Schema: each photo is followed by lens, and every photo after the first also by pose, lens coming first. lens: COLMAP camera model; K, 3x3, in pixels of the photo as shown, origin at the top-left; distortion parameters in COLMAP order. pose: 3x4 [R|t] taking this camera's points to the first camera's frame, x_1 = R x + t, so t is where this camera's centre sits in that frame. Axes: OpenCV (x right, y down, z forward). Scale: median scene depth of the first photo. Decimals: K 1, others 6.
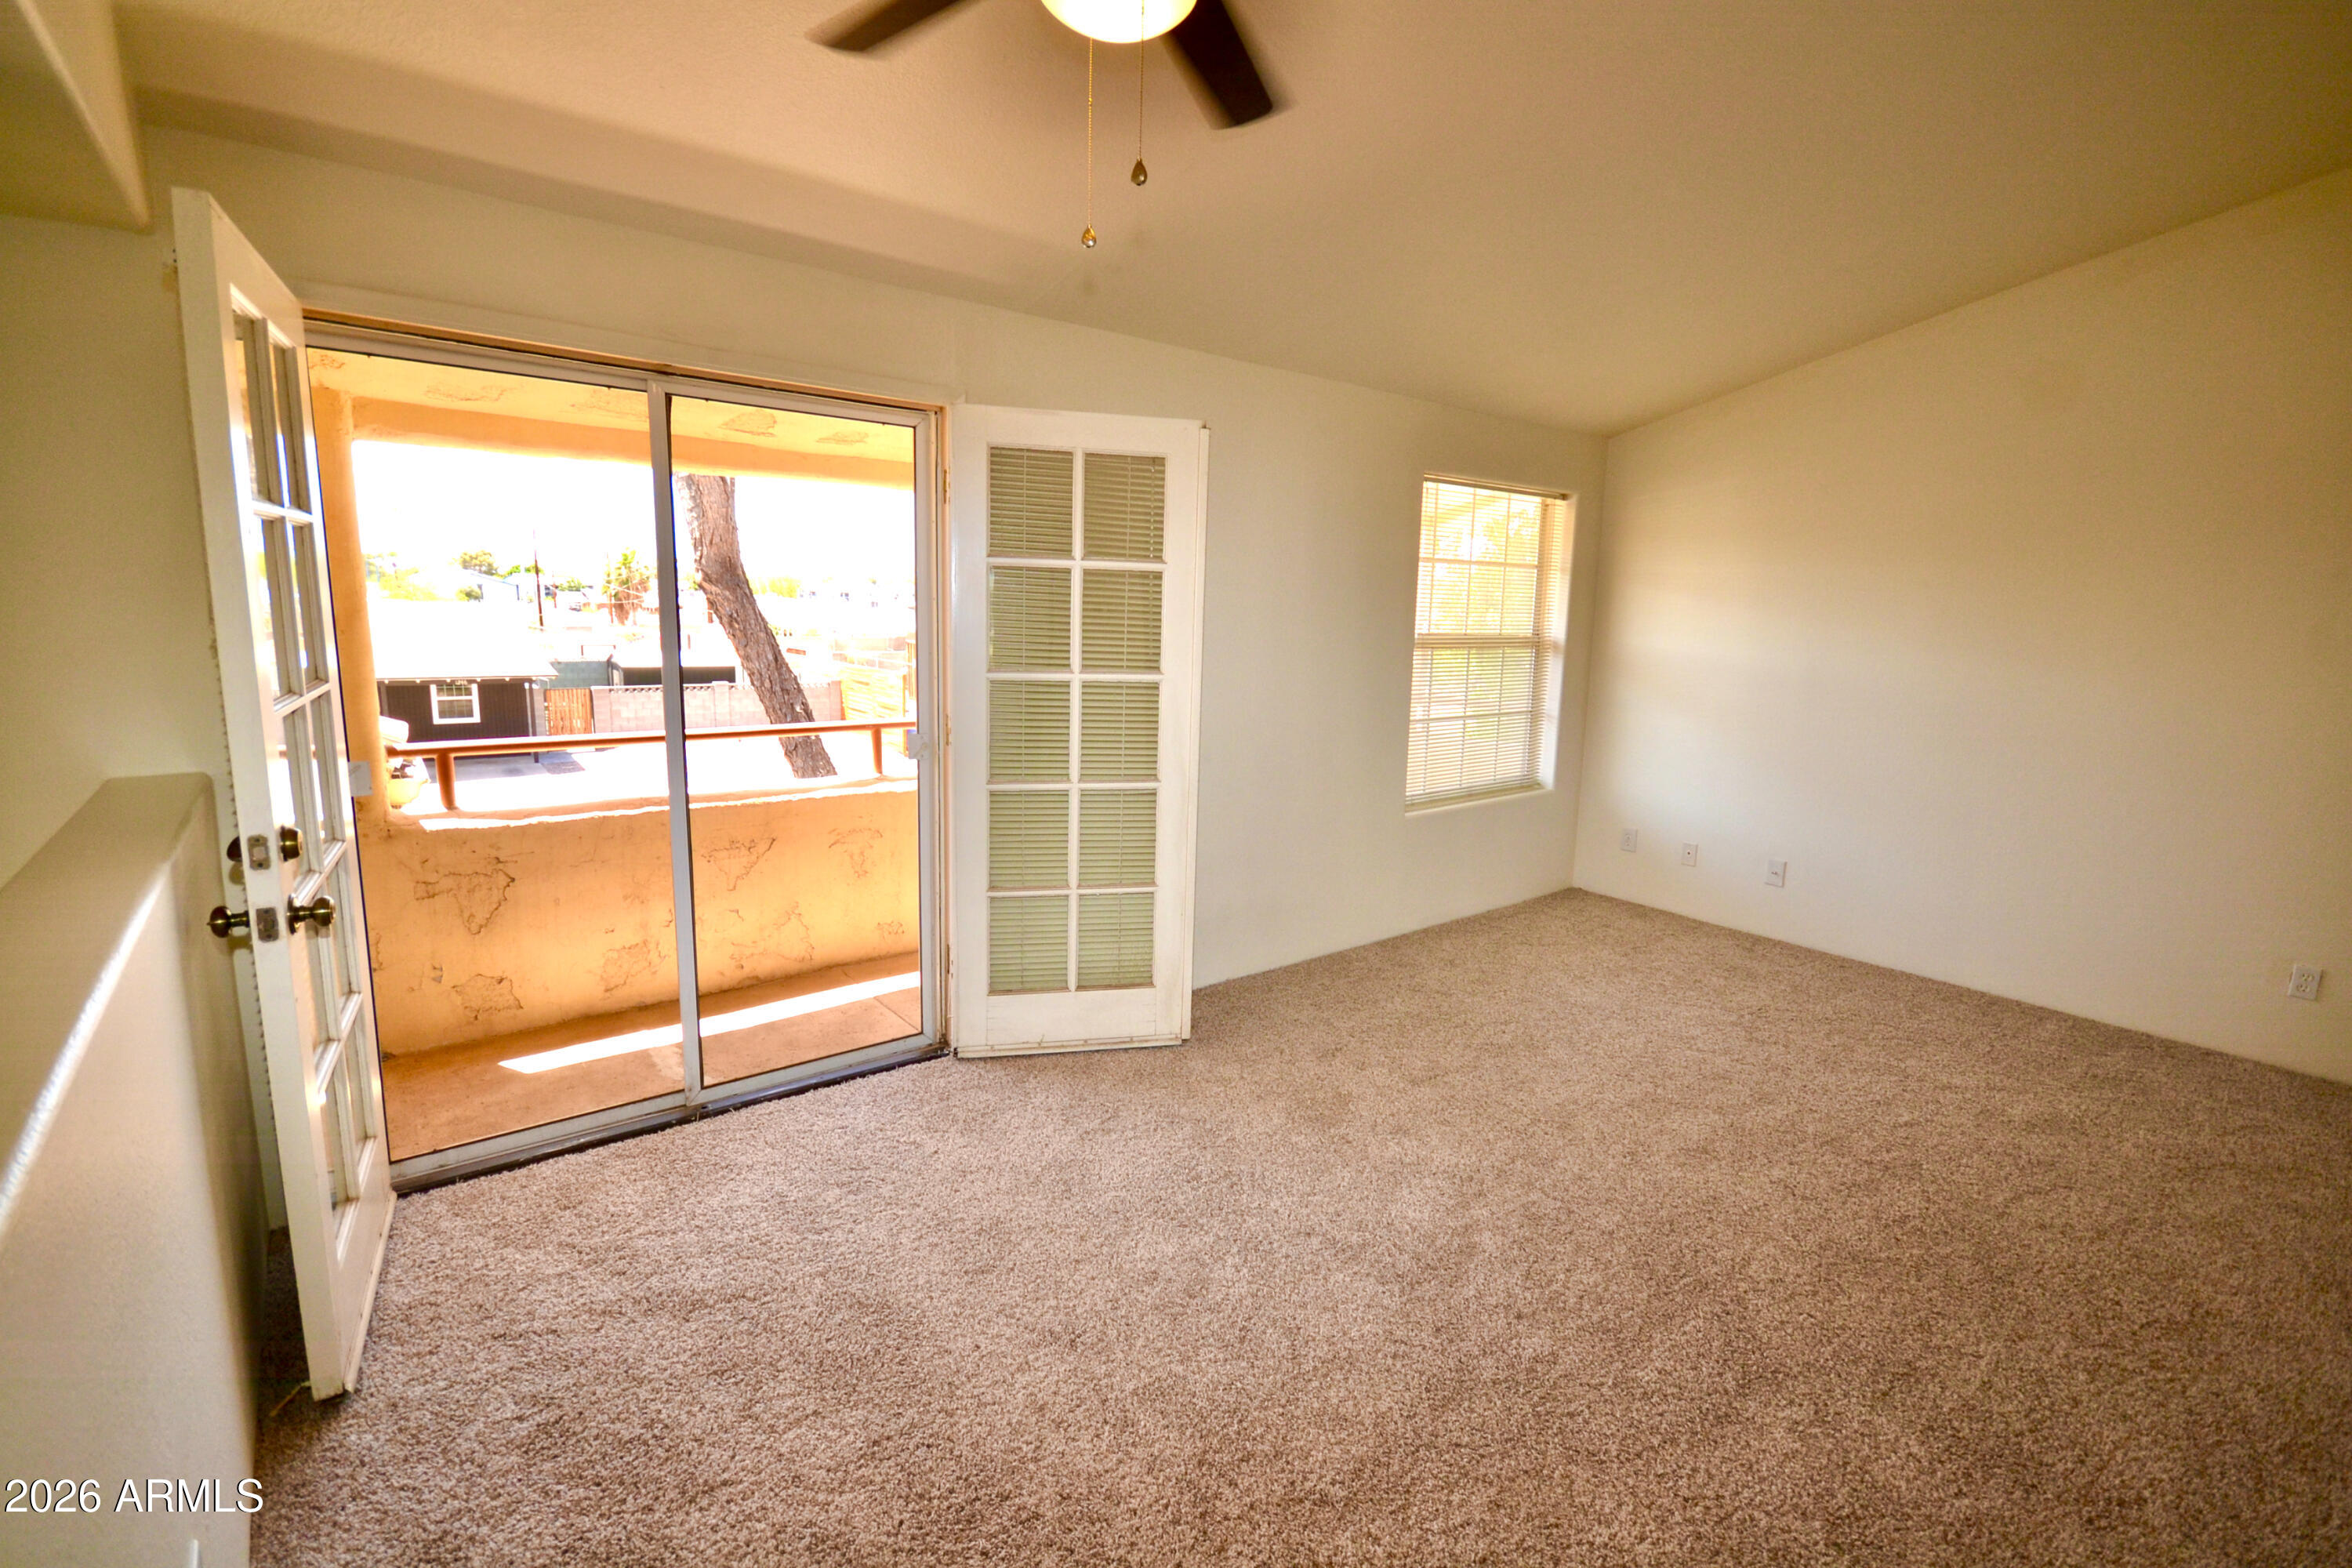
lens RADIAL K [[1046.0, 0, 1187.6], [0, 1046.0, 772.8], [0, 0, 1]] dist [0.005551, -0.009709]
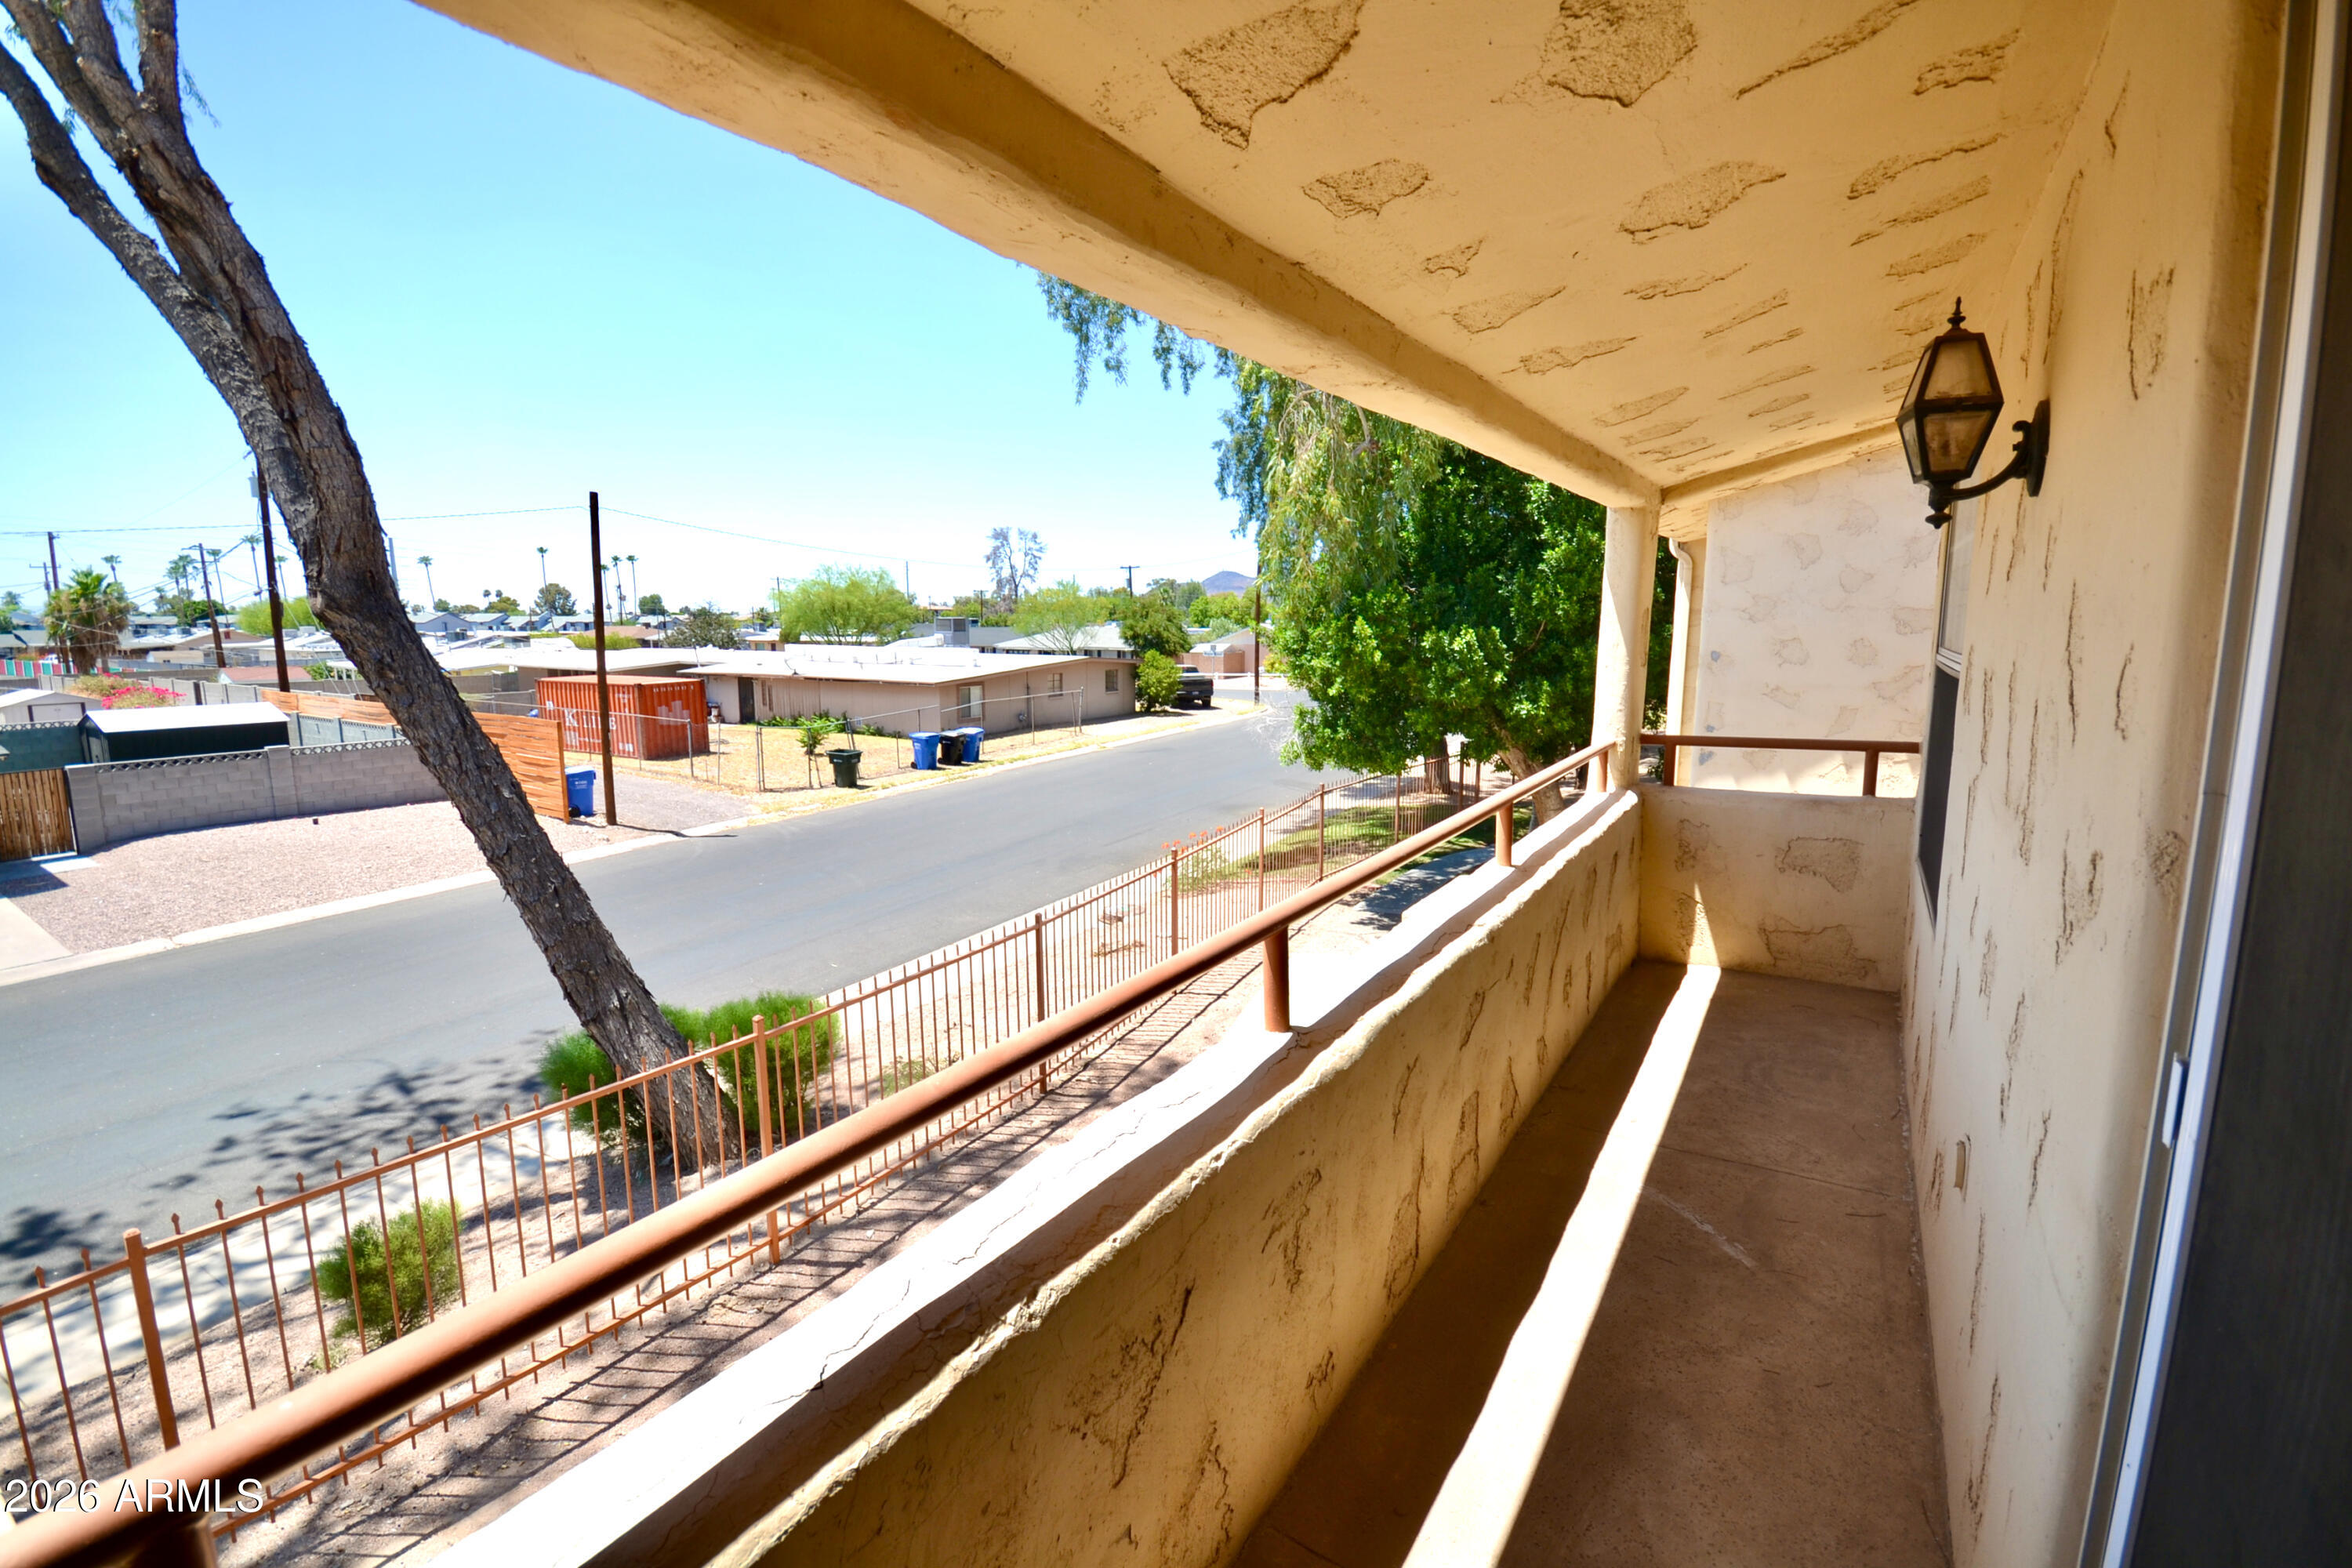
lens RADIAL K [[1046.0, 0, 1180.7], [0, 1046.0, 778.1], [0, 0, 1]] dist [0.005551, -0.009709]
pose [[0.947057, -0.075496, 0.312063, -0.070383], [0.078515, 0.996909, 0.002897, -0.016012], [-0.311317, 0.021758, 0.950057, 0.091204]]
